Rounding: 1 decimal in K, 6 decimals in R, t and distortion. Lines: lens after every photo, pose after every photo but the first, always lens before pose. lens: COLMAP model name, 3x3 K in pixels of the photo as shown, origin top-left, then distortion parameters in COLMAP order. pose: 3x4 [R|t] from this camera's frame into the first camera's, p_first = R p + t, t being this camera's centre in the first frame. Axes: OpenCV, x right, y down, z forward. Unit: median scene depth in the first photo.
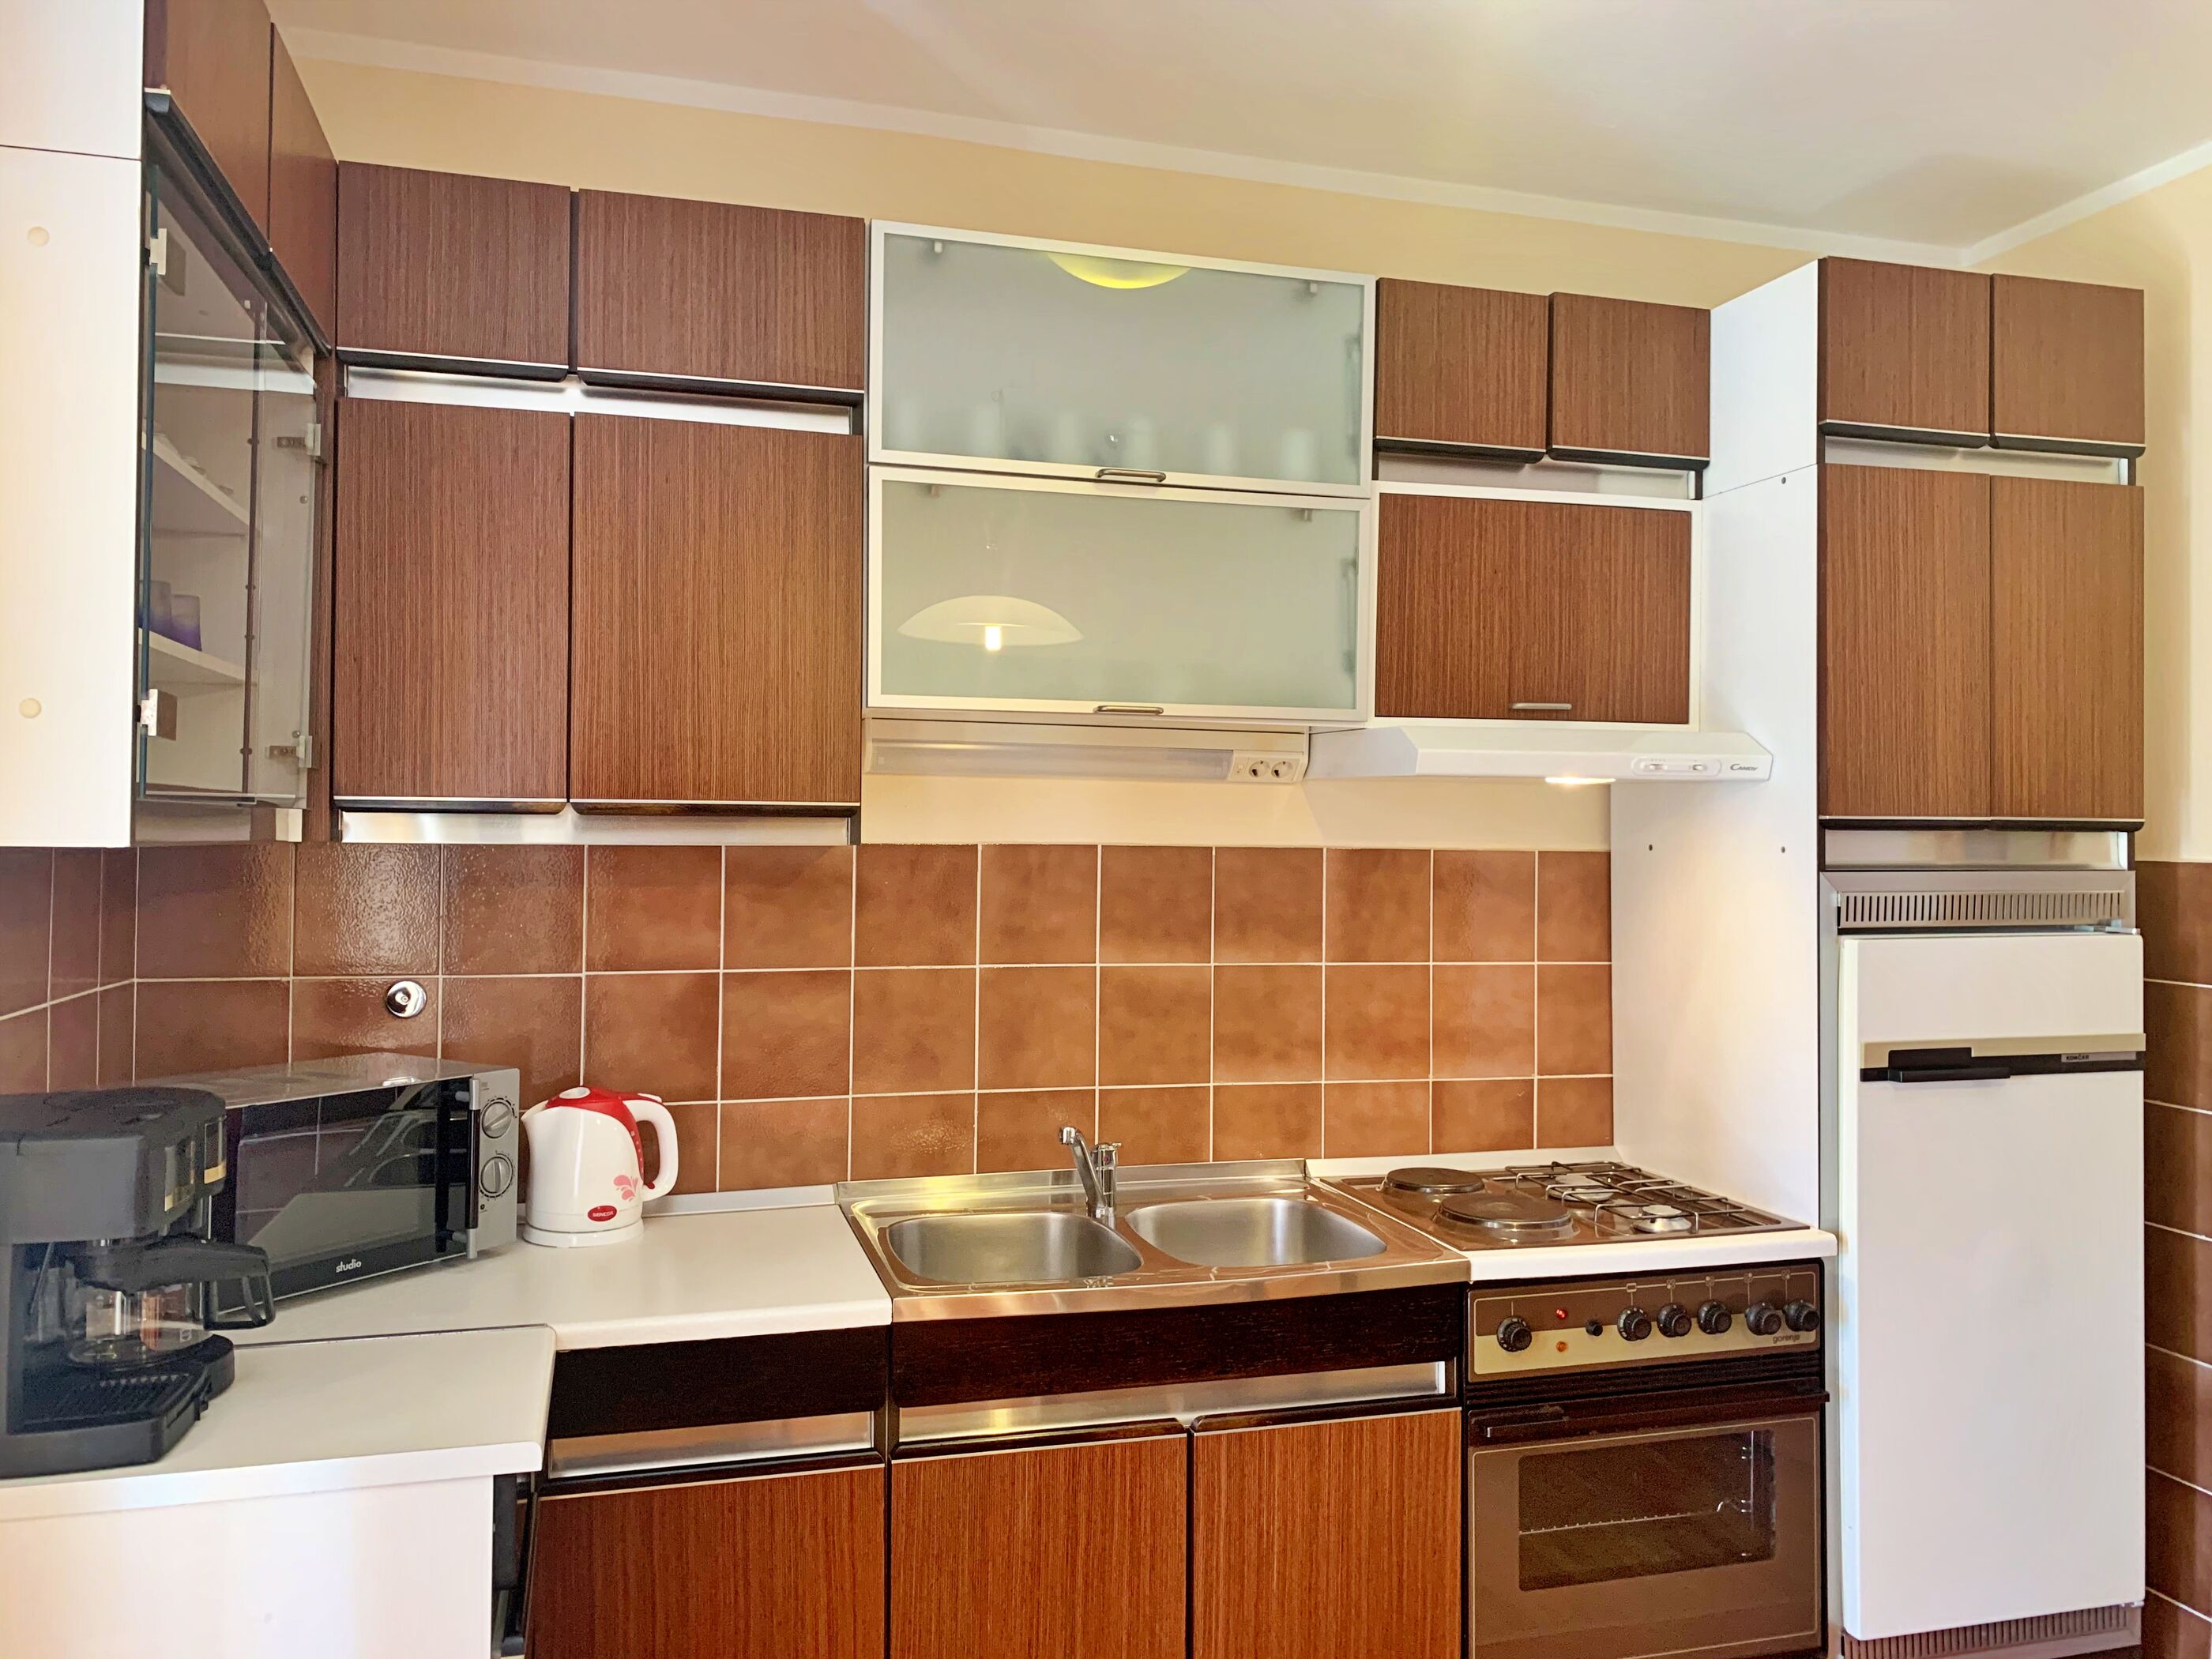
lens RADIAL K [[1699.6, 0, 1104.6], [0, 1699.6, 809.1], [0, 0, 1]] dist [0.034499, -0.048796]
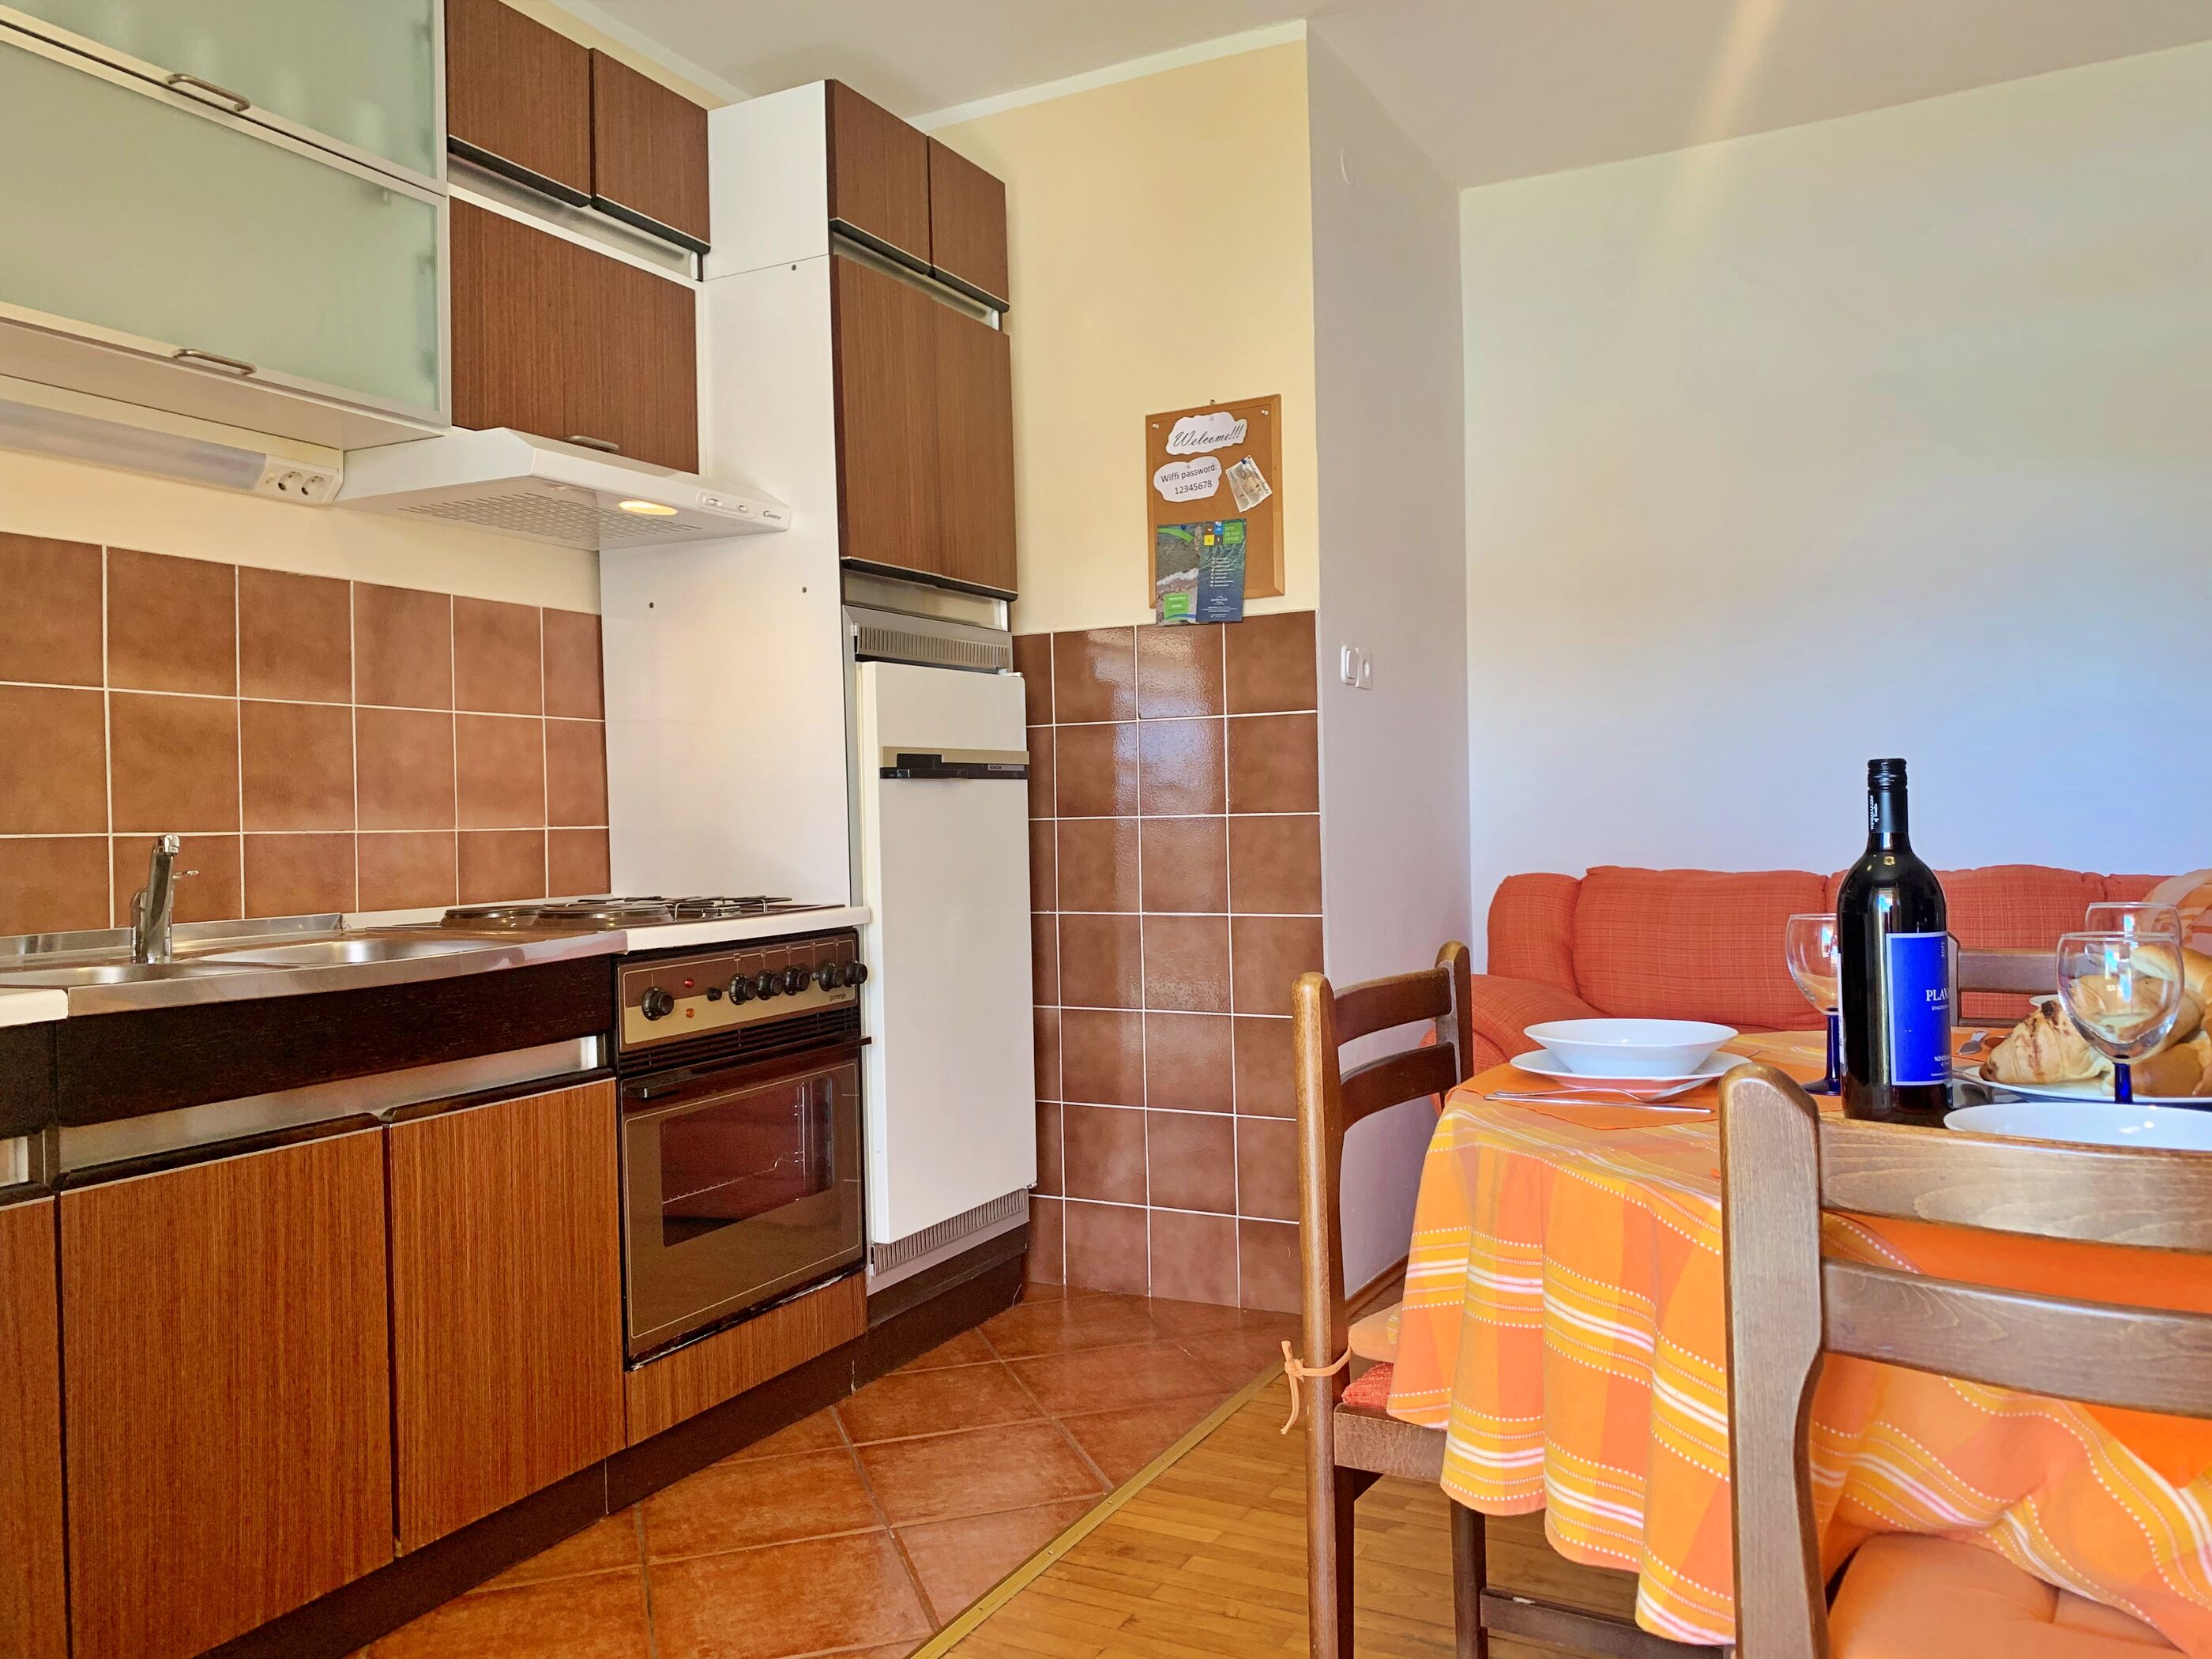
lens RADIAL K [[1699.6, 0, 1094.7], [0, 1699.6, 806.5], [0, 0, 1]] dist [0.034499, -0.048796]
pose [[0.686918, -0.020486, 0.726446, -0.308095], [0.022714, 0.999719, 0.006714, 0.168426], [-0.726380, 0.011888, 0.687191, 0.068687]]
